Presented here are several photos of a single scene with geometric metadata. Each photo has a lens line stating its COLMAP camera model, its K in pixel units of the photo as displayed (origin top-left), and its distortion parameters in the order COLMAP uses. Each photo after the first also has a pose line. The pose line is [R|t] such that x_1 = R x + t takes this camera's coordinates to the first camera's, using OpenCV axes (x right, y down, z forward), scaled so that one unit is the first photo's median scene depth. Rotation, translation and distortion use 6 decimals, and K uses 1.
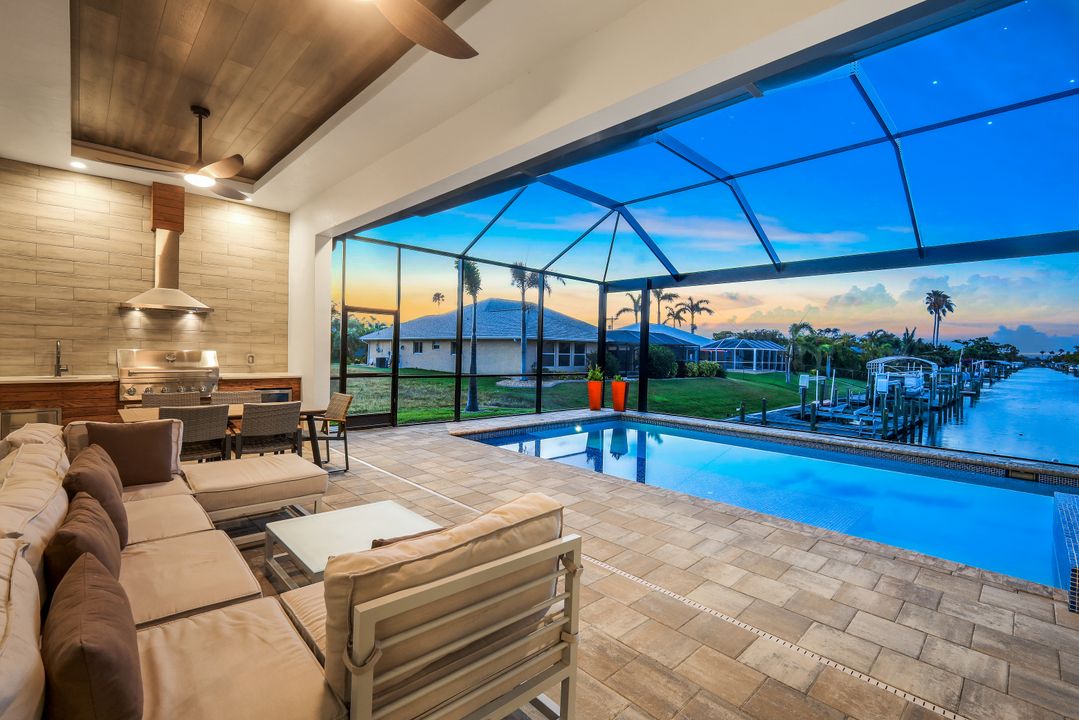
lens RADIAL K [[481.7, 0, 544.1], [0, 481.7, 353.2], [0, 0, 1]] dist [-0.015593, 0.000256]
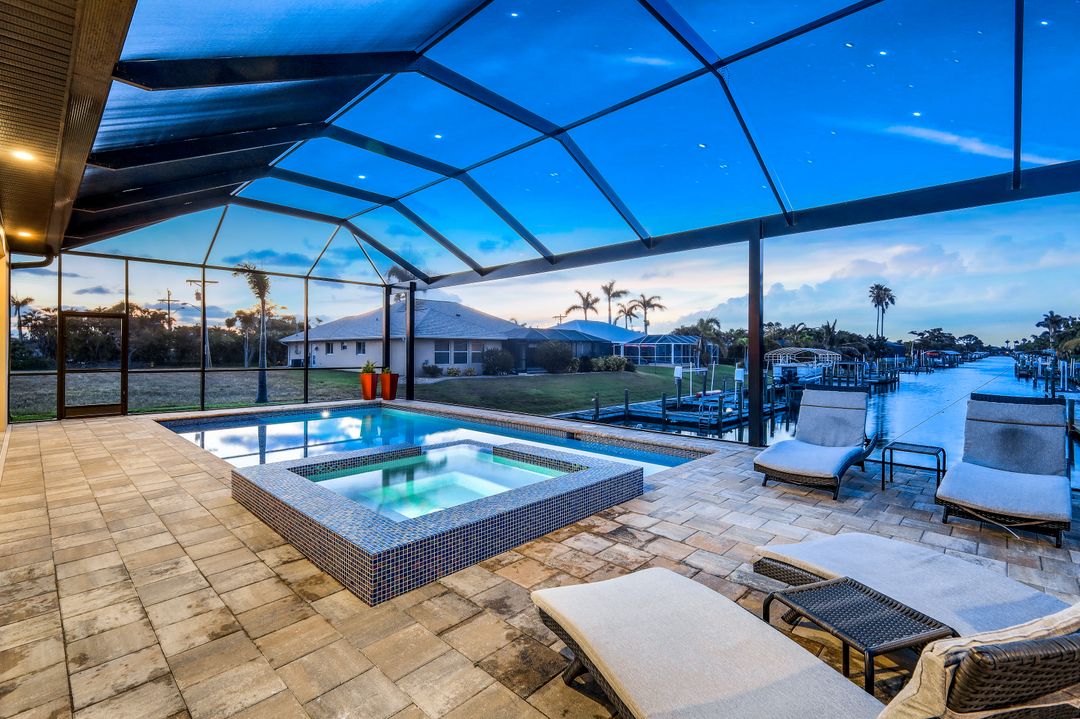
lens RADIAL K [[482.2, 0, 536.9], [0, 482.2, 364.8], [0, 0, 1]] dist [-0.015593, 0.000256]
pose [[0.999025, -0.020615, 0.039032, 0.102229], [0.019557, 0.999436, 0.027301, 0.003082], [-0.039573, -0.026511, 0.998865, -0.029735]]
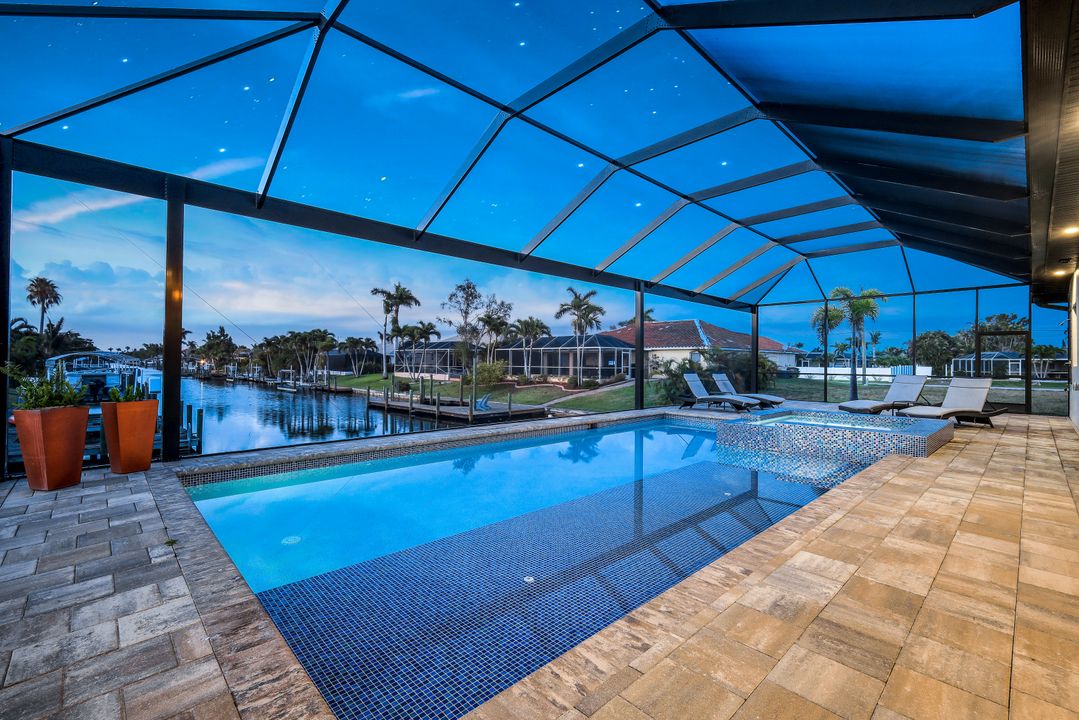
lens RADIAL K [[462.2, 0, 538.7], [0, 462.2, 360.7], [0, 0, 1]] dist [0.000377, 0.000246]
pose [[0.020087, -0.016121, 0.999668, -0.058006], [-0.007950, 0.999836, 0.016283, 0.003532], [-0.999767, -0.008274, 0.019955, 0.150263]]
